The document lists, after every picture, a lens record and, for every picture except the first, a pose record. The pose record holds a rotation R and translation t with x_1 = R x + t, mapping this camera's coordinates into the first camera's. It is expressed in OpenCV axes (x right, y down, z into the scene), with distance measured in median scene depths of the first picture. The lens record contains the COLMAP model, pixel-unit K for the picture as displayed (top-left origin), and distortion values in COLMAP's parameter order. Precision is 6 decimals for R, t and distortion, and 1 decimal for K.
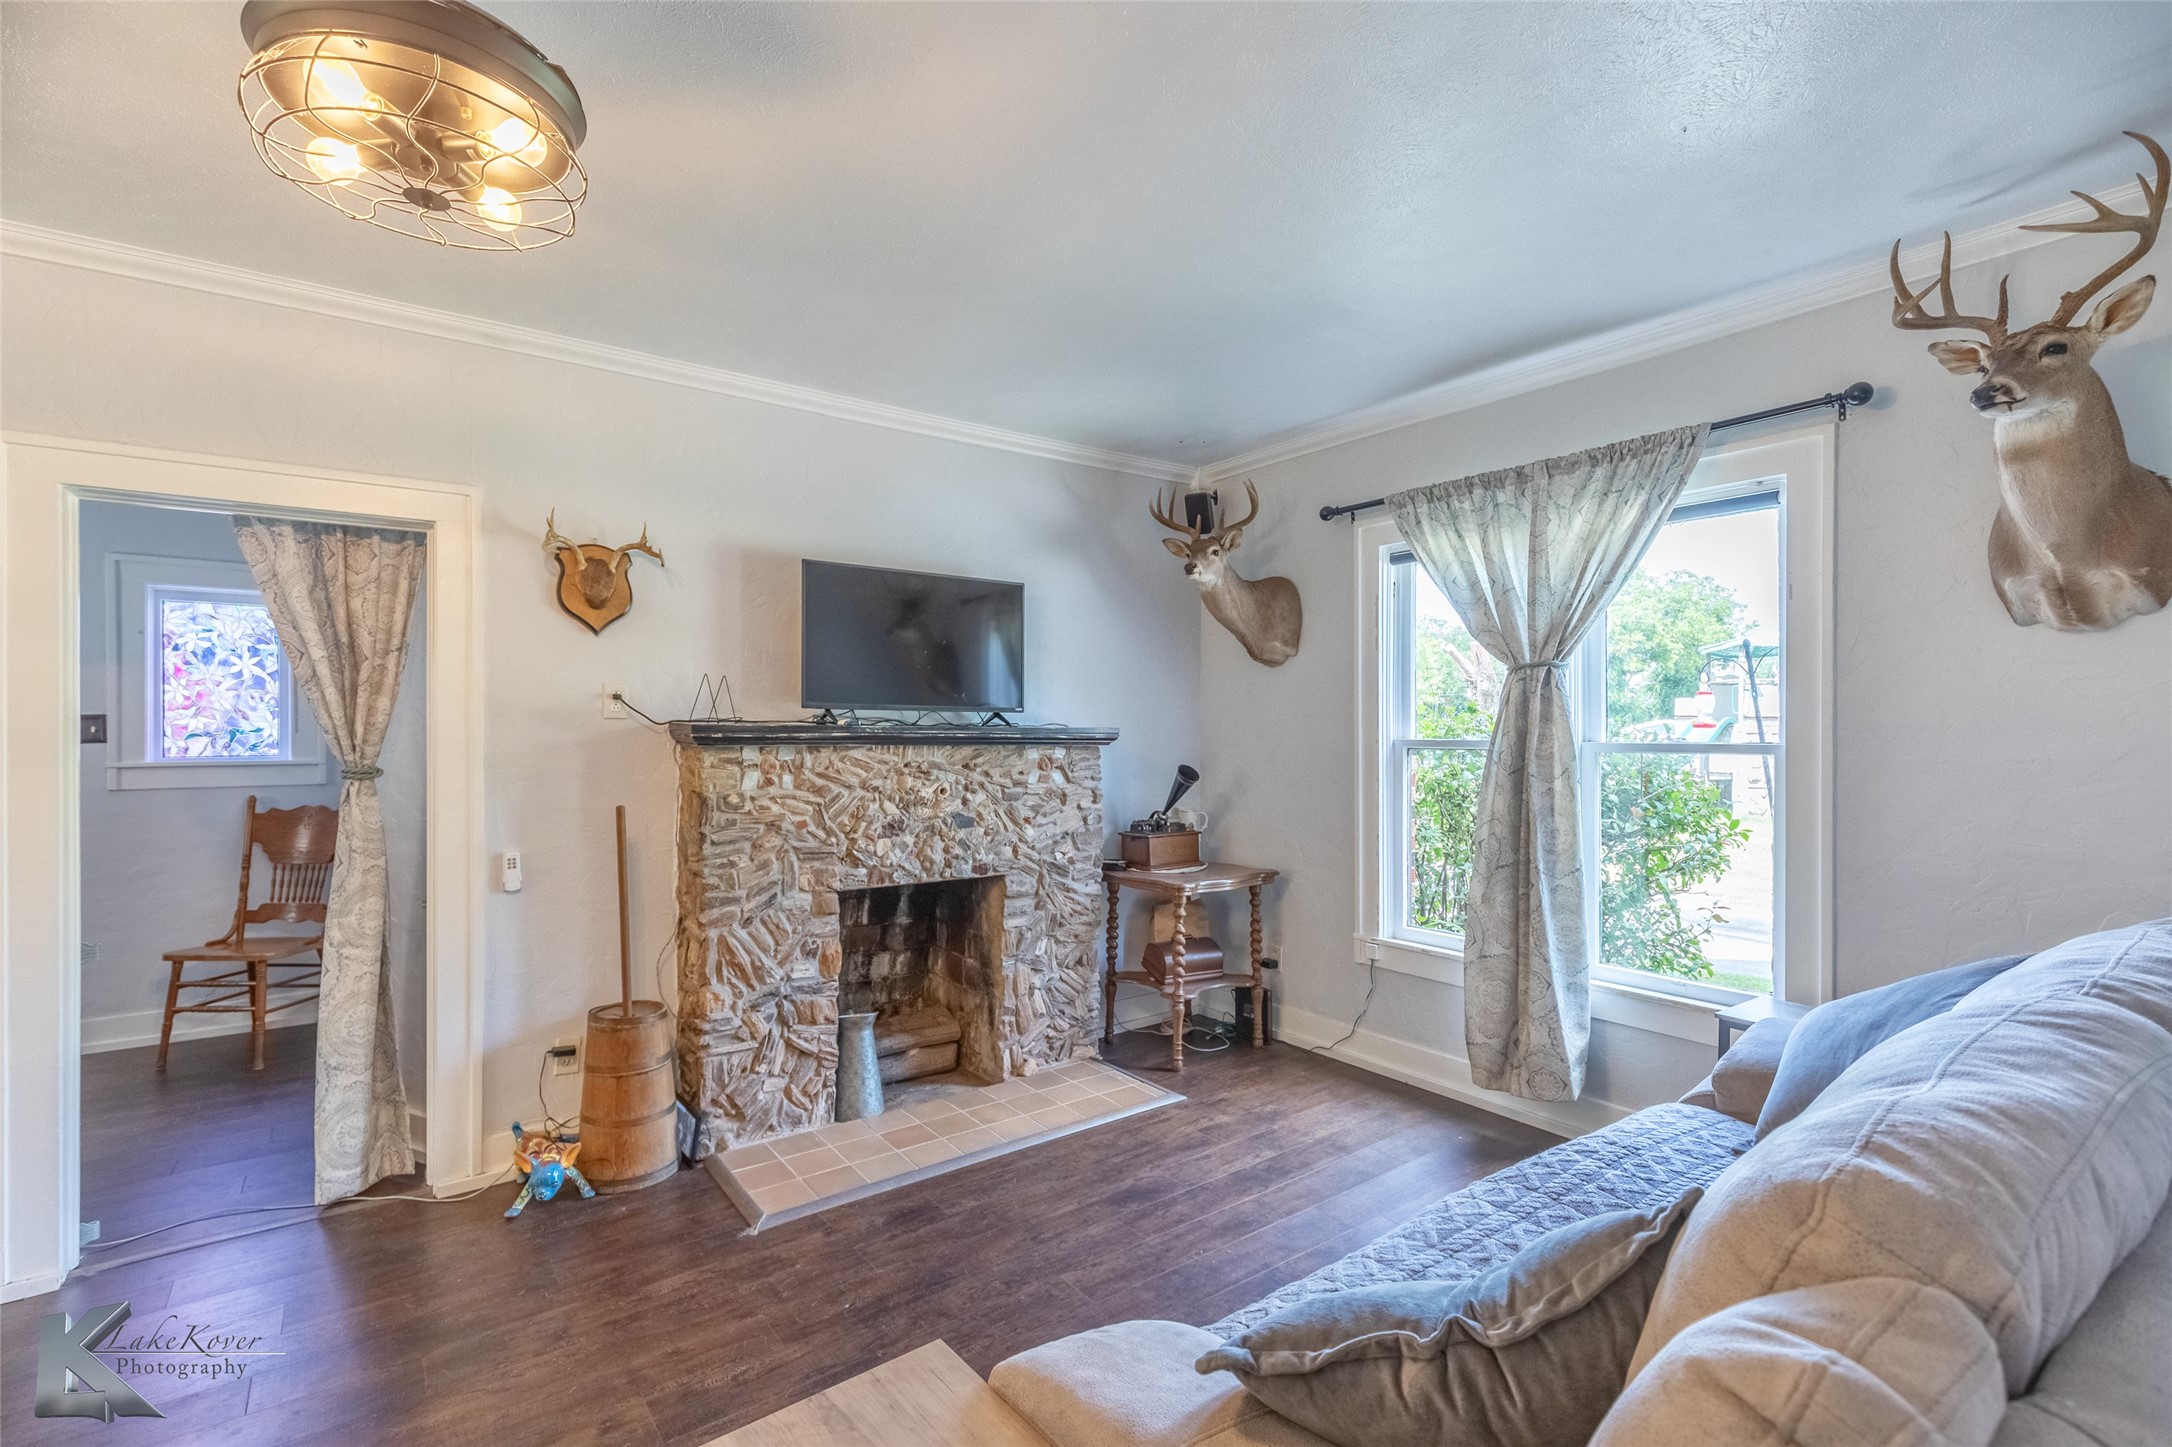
lens RADIAL K [[987.1, 0, 1084.4], [0, 987.1, 720.8], [0, 0, 1]] dist [0.003444, -0.000049]
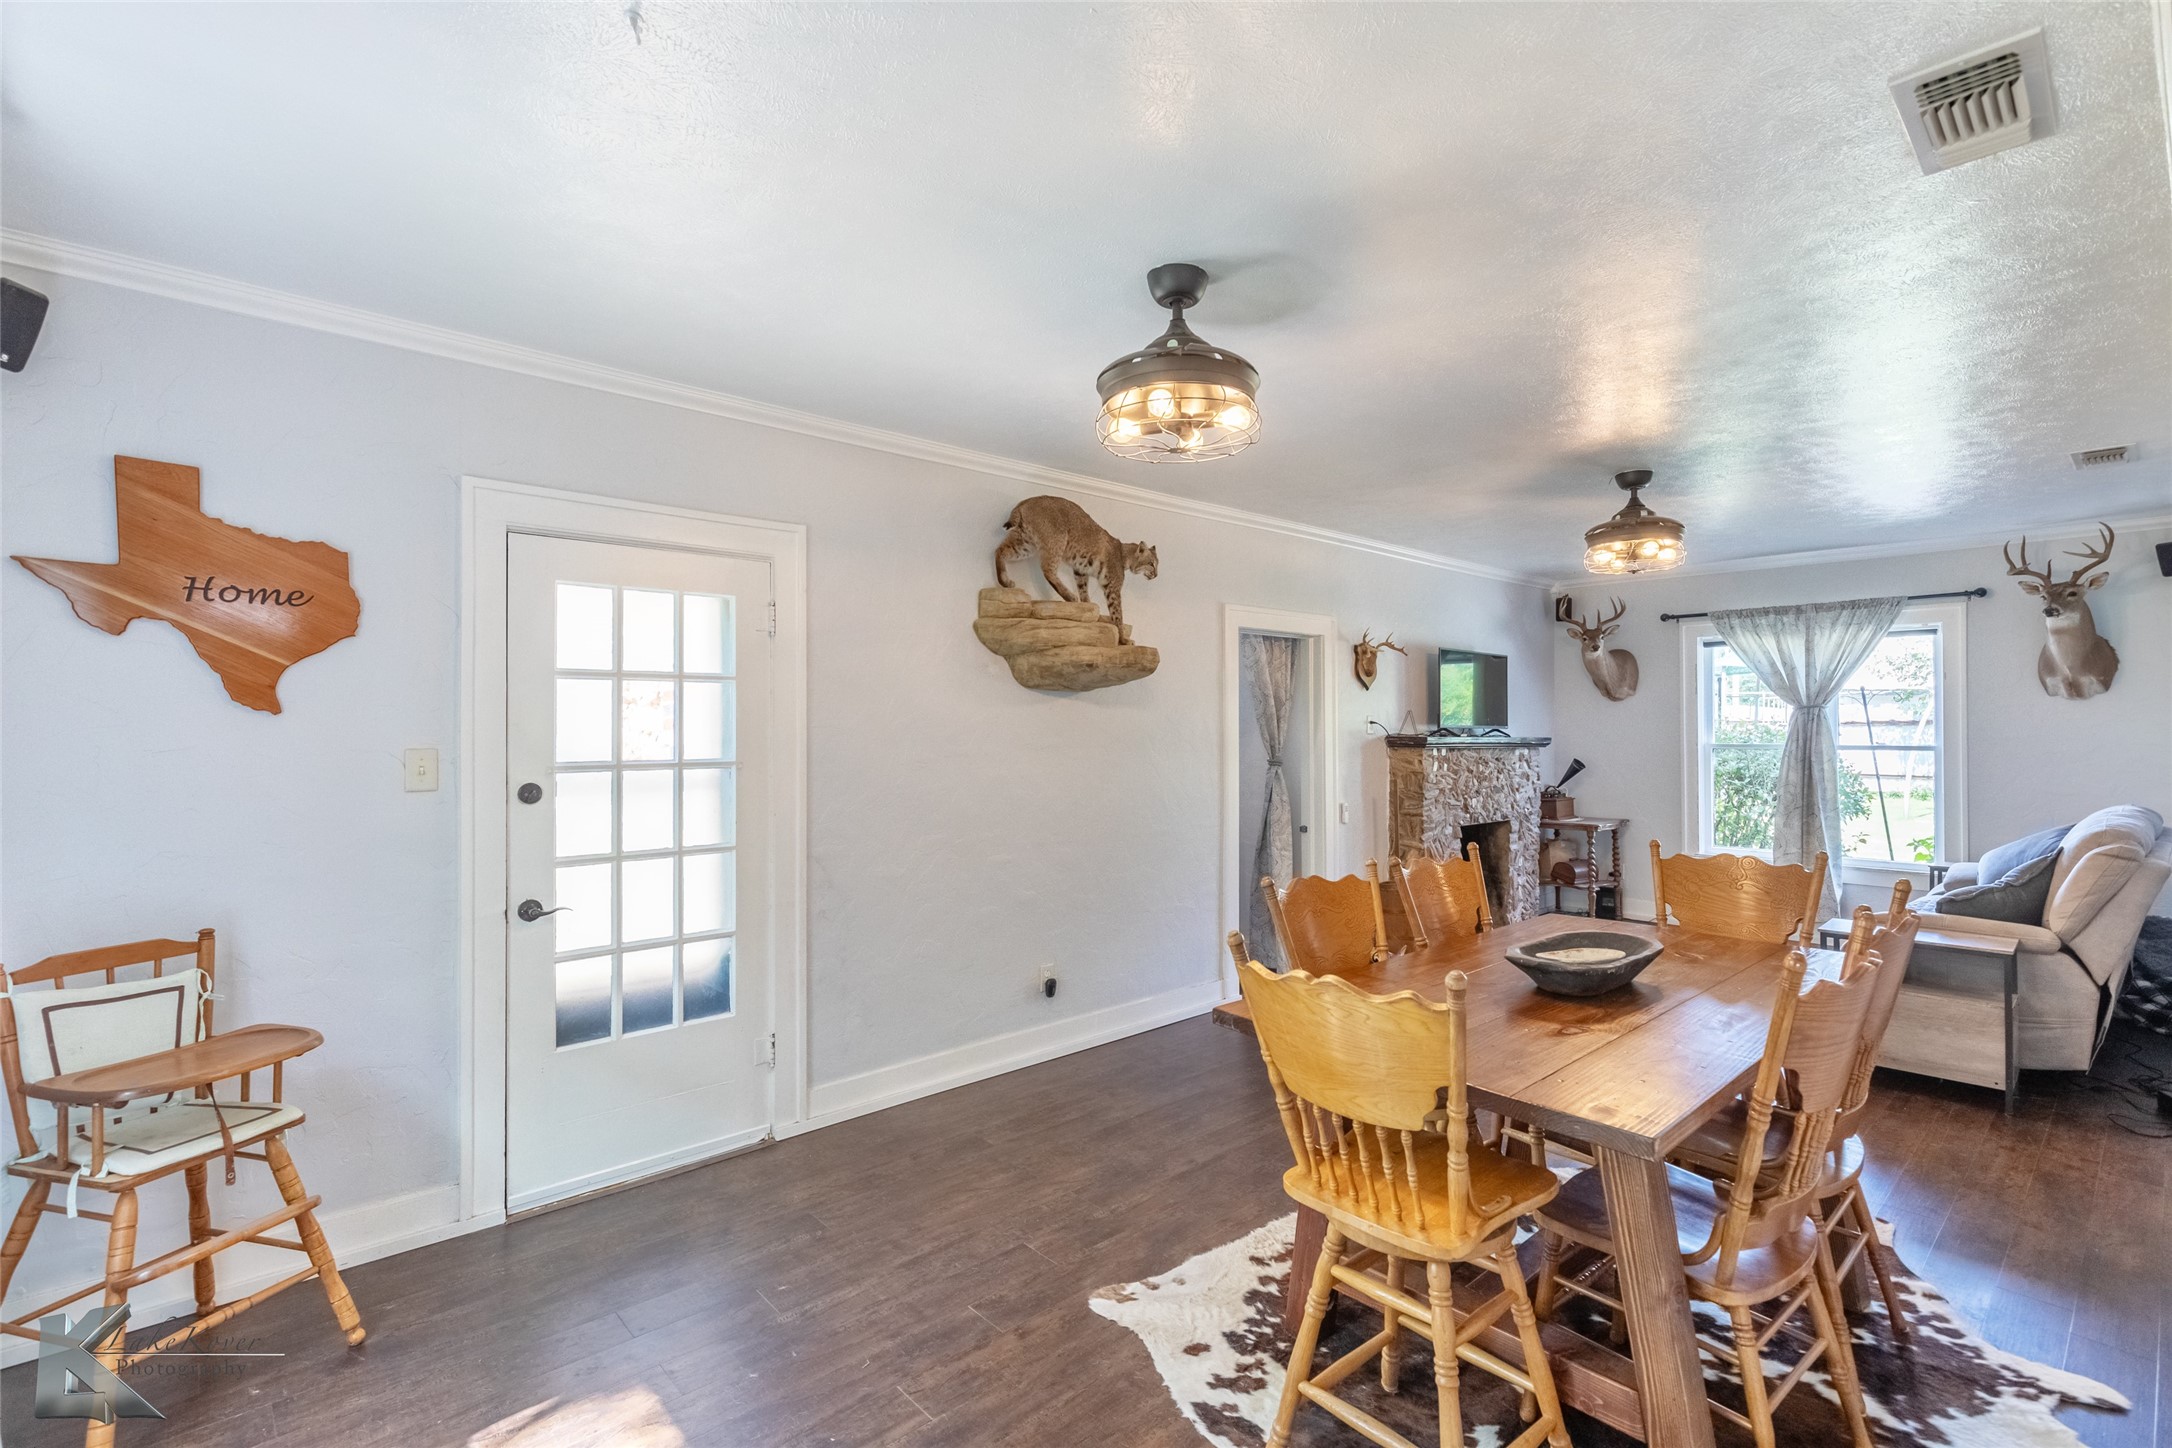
lens RADIAL K [[987.1, 0, 1150.0], [0, 987.1, 714.0], [0, 0, 1]] dist [0.003444, -0.000049]
pose [[0.992805, 0.000992, 0.119735, -1.248134], [0.000188, 0.999952, -0.009843, -0.024856], [-0.119739, 0.009795, 0.992757, -0.926166]]
